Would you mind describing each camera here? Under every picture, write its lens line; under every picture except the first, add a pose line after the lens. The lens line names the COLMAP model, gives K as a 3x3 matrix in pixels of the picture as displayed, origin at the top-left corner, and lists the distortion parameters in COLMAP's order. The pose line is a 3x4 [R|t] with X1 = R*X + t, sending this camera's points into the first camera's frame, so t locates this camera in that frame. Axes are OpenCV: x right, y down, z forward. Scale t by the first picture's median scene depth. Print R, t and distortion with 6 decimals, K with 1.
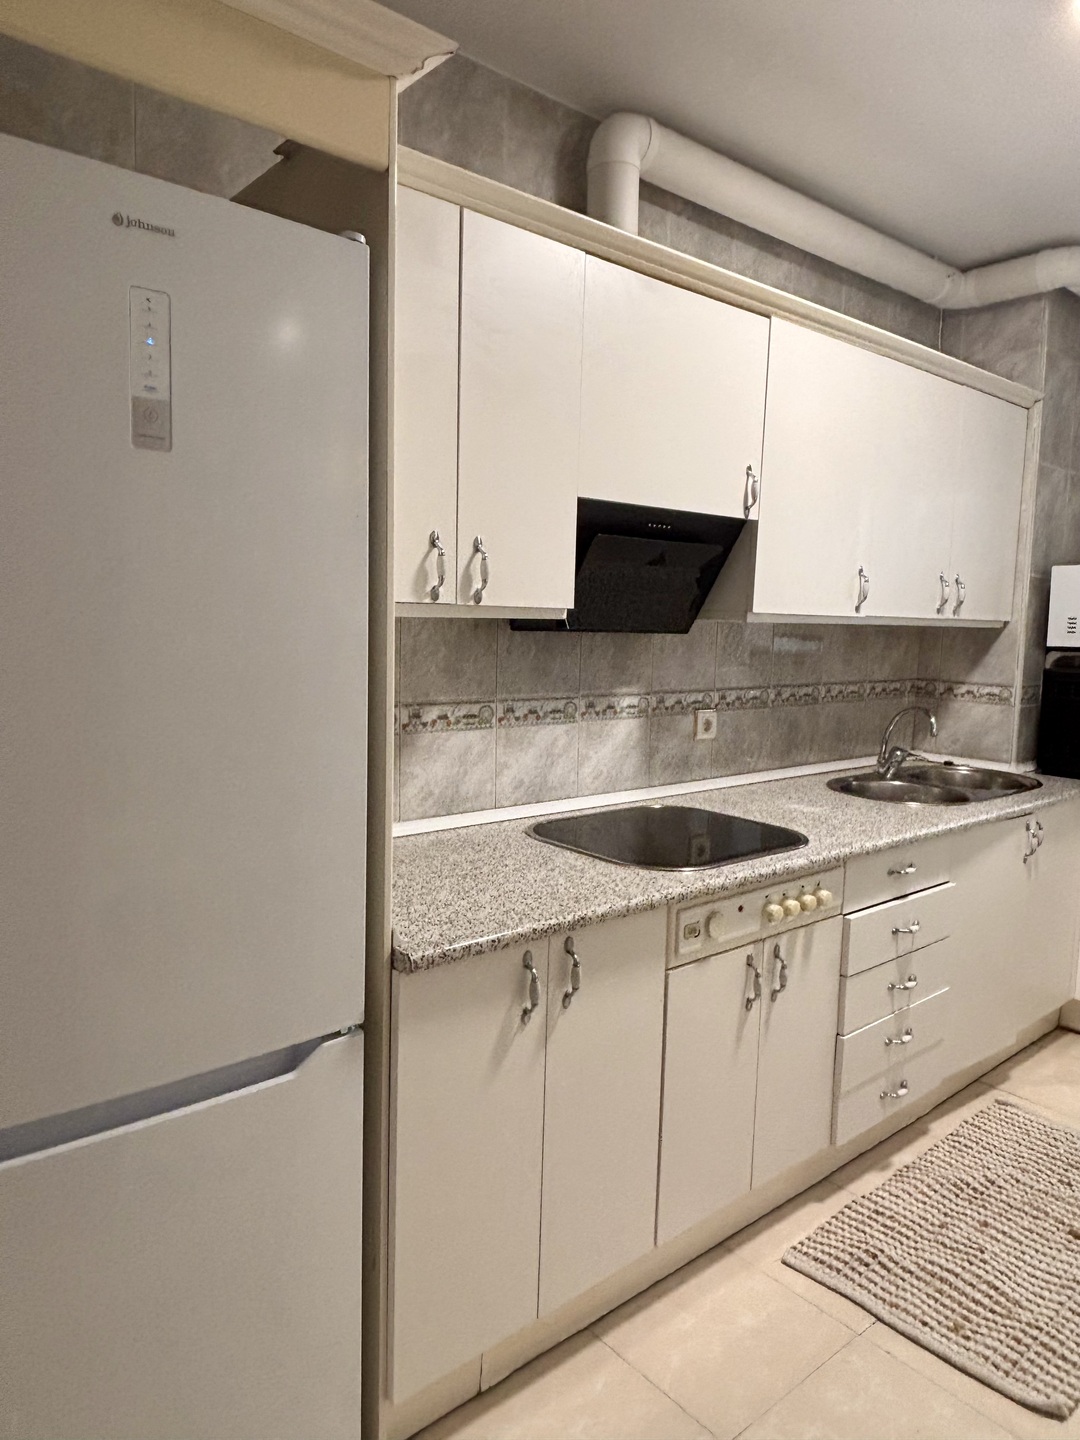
lens RADIAL K [[950.7, 0, 540.1], [0, 950.7, 715.6], [0, 0, 1]] dist [0.037790, -0.048022]
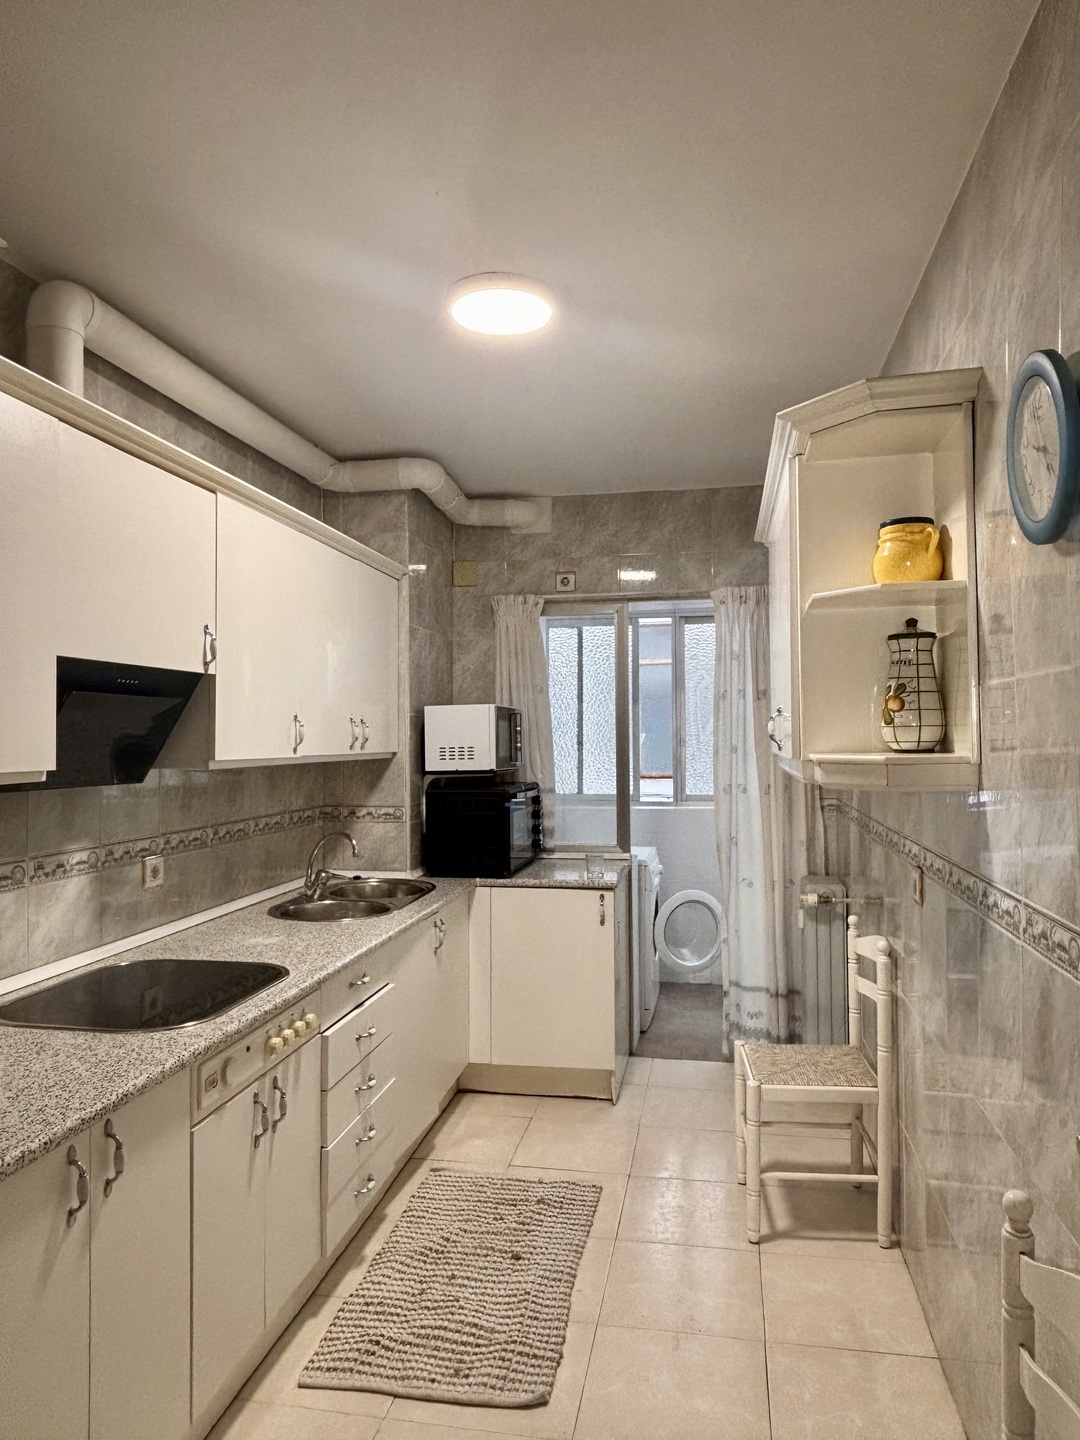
lens RADIAL K [[950.7, 0, 545.7], [0, 950.7, 722.5], [0, 0, 1]] dist [0.037790, -0.048022]
pose [[0.773857, -0.020360, 0.633033, -0.158611], [0.091604, 0.992572, -0.080059, -0.031905], [-0.626701, 0.119942, 0.769974, -0.045996]]
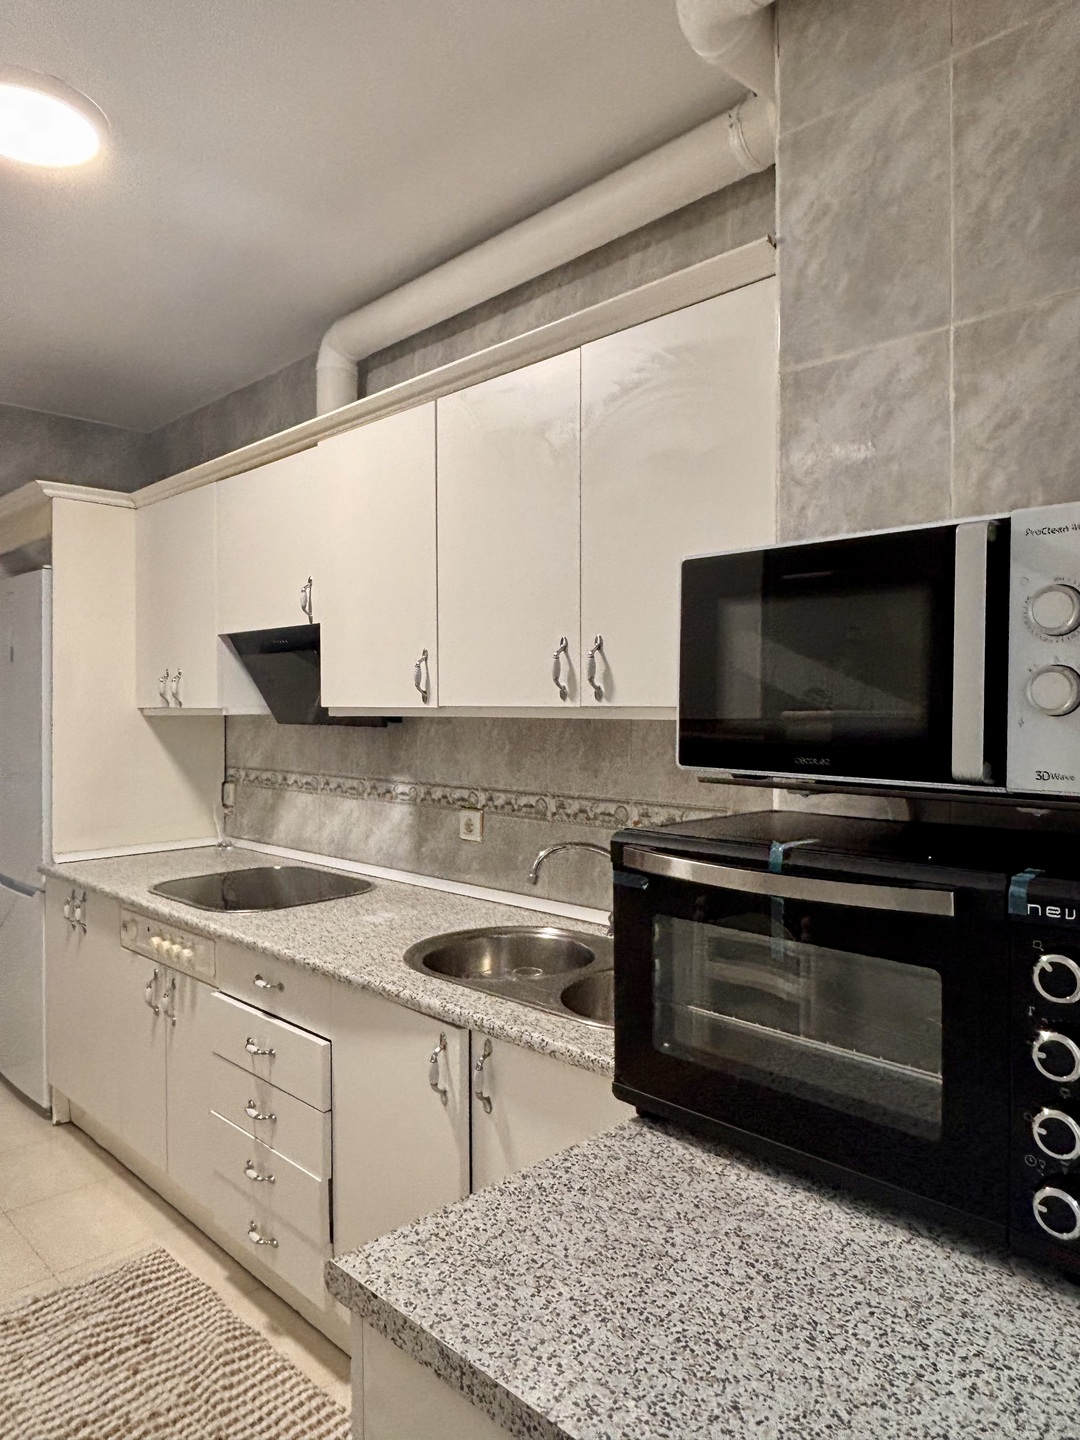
lens RADIAL K [[950.7, 0, 560.1], [0, 950.7, 717.3], [0, 0, 1]] dist [0.037790, -0.048022]
pose [[0.088525, -0.013951, -0.995976, 1.303986], [-0.100775, 0.994646, -0.022890, -0.097726], [0.990963, 0.102395, 0.086645, 1.159792]]
